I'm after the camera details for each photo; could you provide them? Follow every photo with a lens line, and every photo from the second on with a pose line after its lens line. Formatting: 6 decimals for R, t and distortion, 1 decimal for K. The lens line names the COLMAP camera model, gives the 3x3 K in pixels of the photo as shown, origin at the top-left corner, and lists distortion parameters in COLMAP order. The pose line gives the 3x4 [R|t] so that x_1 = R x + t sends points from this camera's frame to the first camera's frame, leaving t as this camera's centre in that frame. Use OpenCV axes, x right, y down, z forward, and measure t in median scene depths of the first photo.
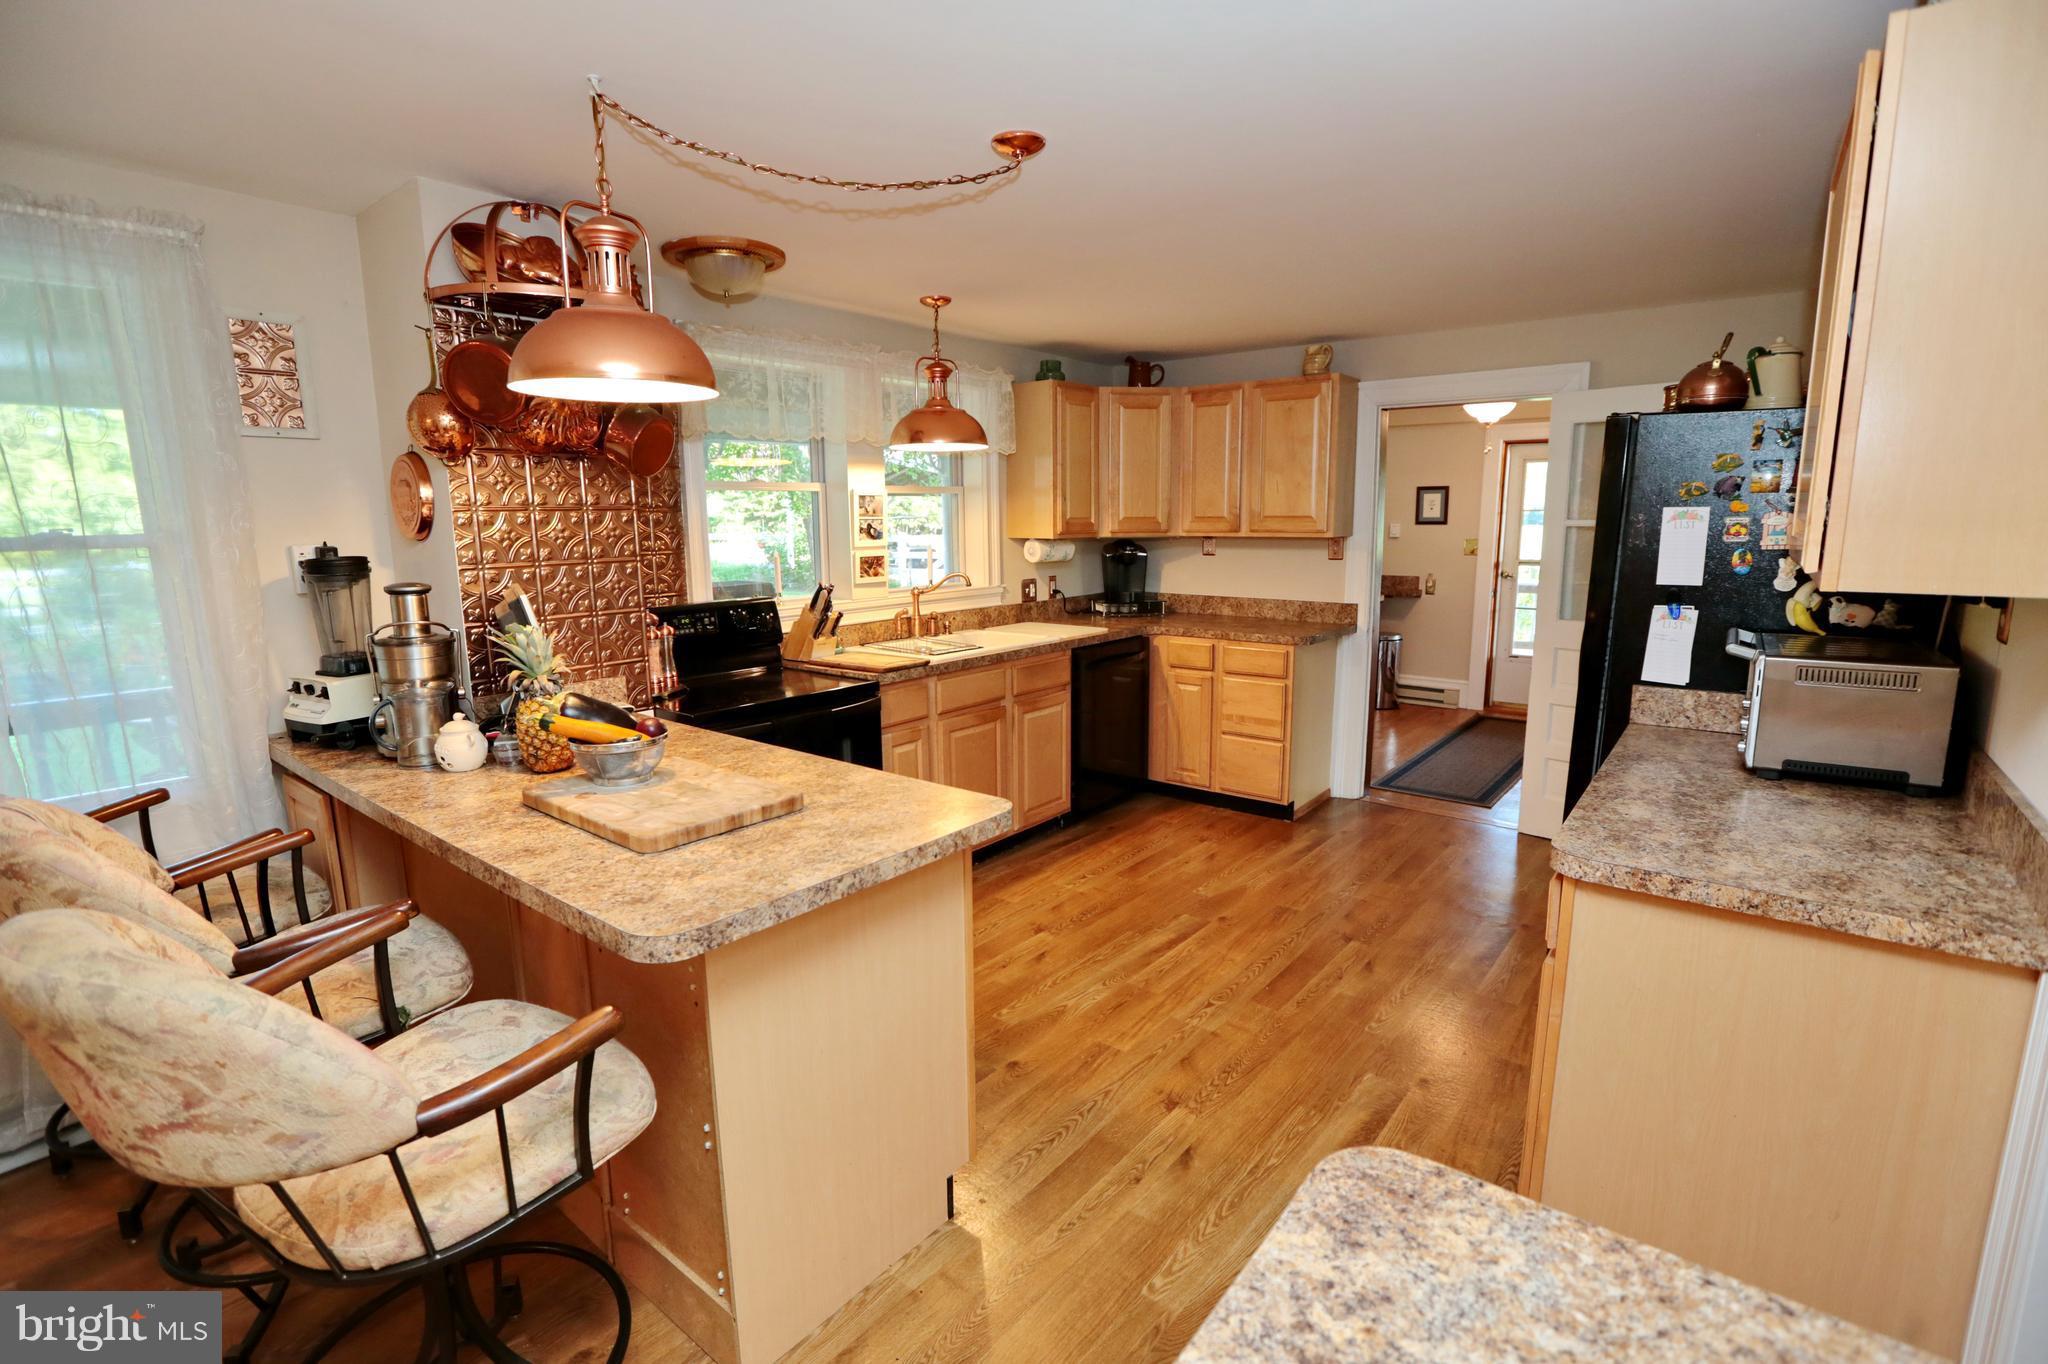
lens RADIAL K [[978.2, 0, 1016.3], [0, 978.2, 684.7], [0, 0, 1]] dist [-0.078958, 0.052357]
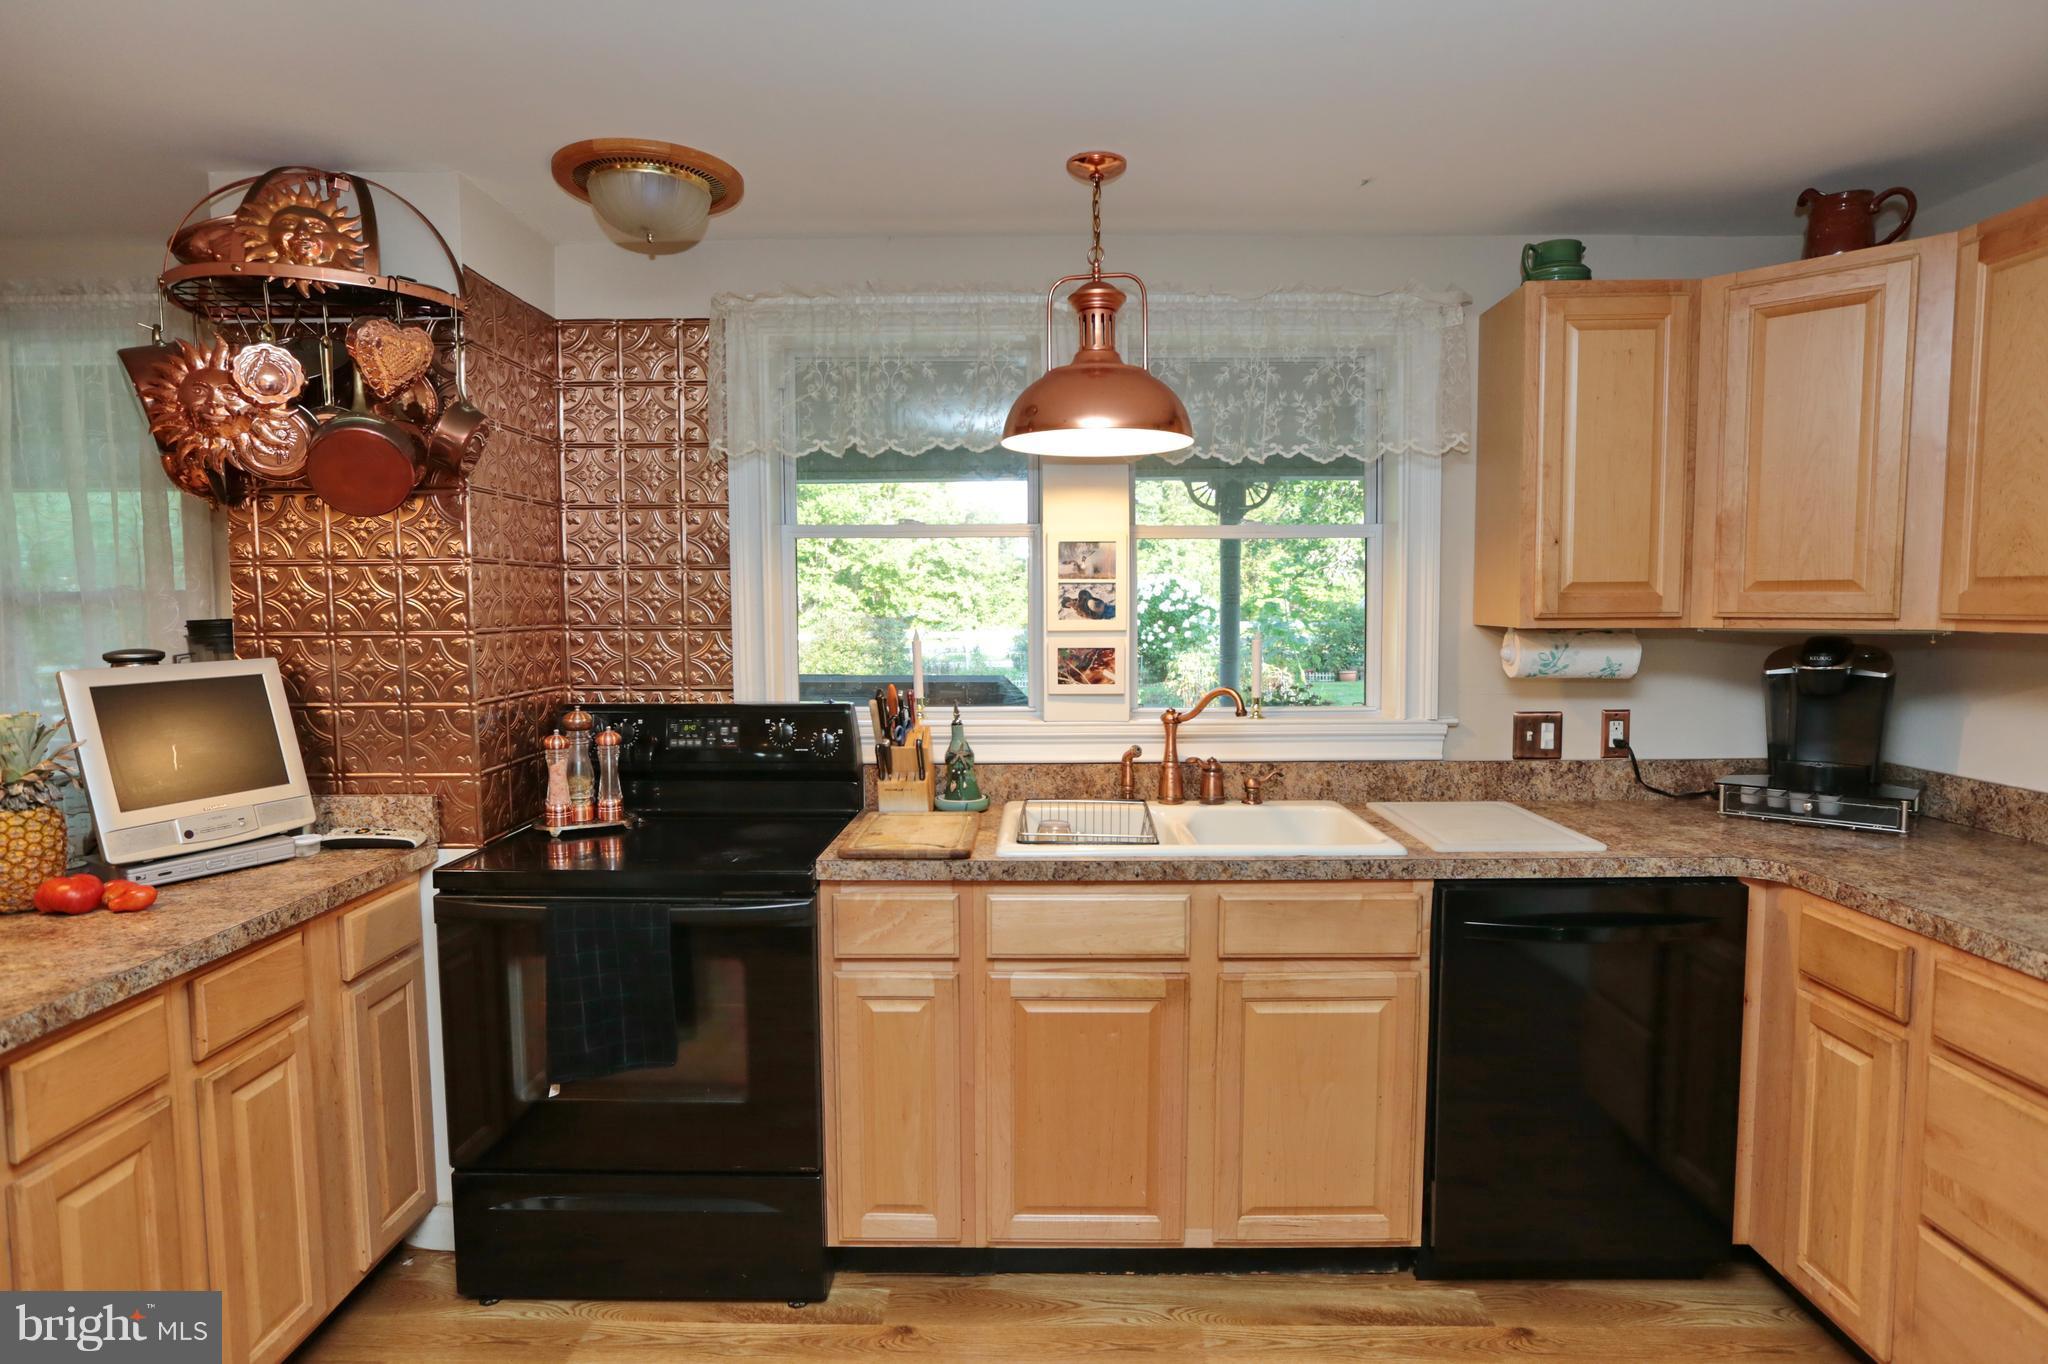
lens RADIAL K [[1100.4, 0, 1004.8], [0, 1100.4, 689.3], [0, 0, 1]] dist [-0.055467, 0.035139]
pose [[0.608246, 0.065473, -0.791044, 0.329968], [-0.136900, 0.990311, -0.023299, -0.085790], [0.781854, 0.122466, 0.611316, 0.570456]]
